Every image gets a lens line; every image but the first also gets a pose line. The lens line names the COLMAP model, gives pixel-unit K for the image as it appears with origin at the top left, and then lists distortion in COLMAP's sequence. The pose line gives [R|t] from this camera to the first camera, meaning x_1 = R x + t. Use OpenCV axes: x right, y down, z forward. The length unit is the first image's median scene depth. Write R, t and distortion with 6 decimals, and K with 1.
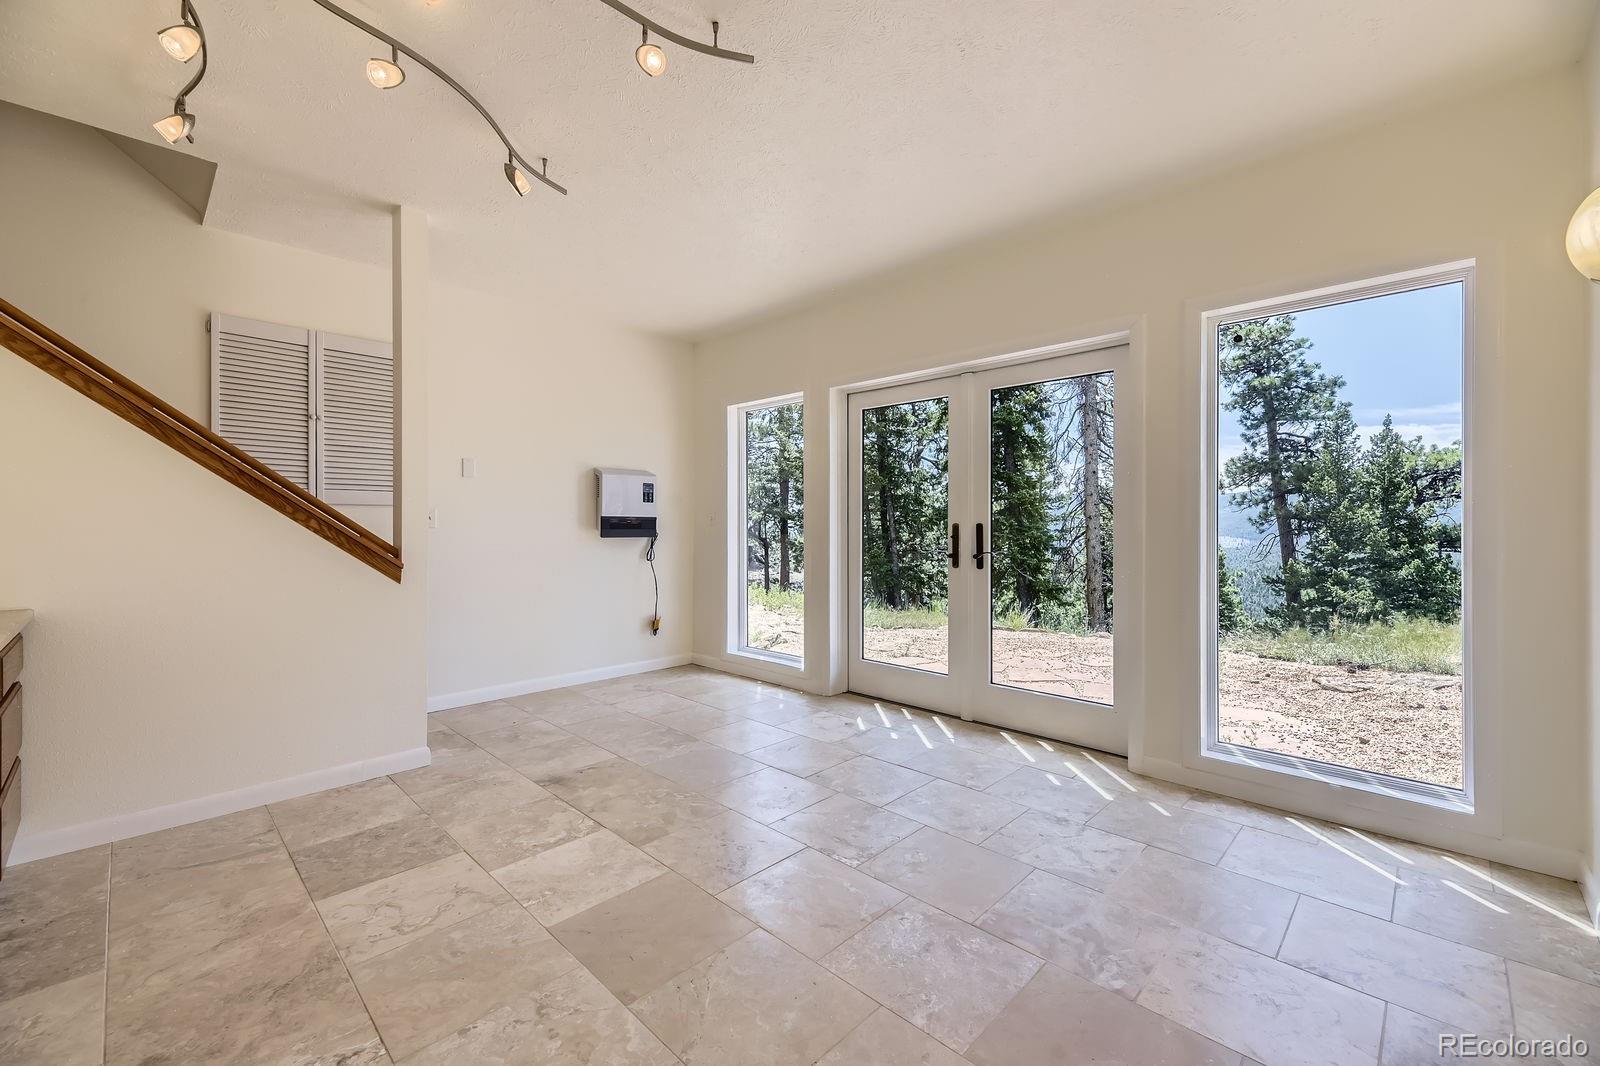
lens RADIAL K [[638.3, 0, 797.5], [0, 638.3, 530.9], [0, 0, 1]] dist [0.001518, -0.000277]
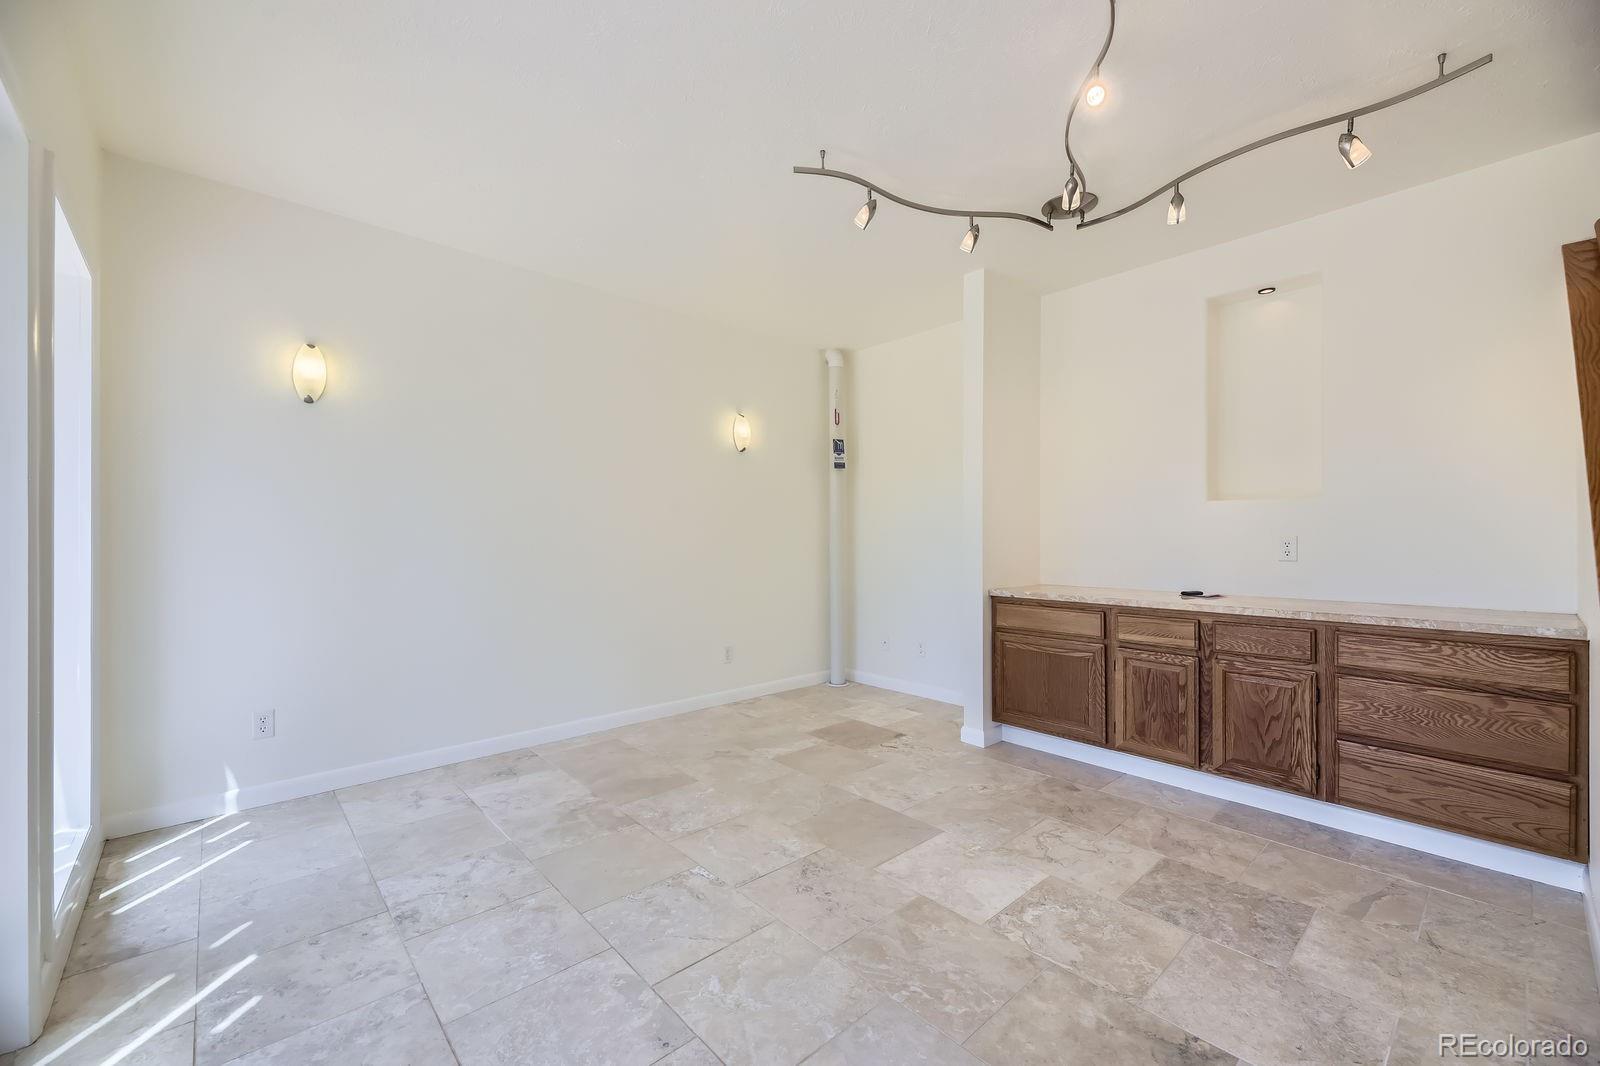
lens RADIAL K [[638.3, 0, 801.6], [0, 638.3, 533.7], [0, 0, 1]] dist [0.001518, -0.000277]
pose [[-0.998216, 0.001636, 0.059689, -0.040206], [0.001754, 0.999997, 0.001931, -0.005850], [-0.059686, 0.002033, -0.998215, 0.571660]]
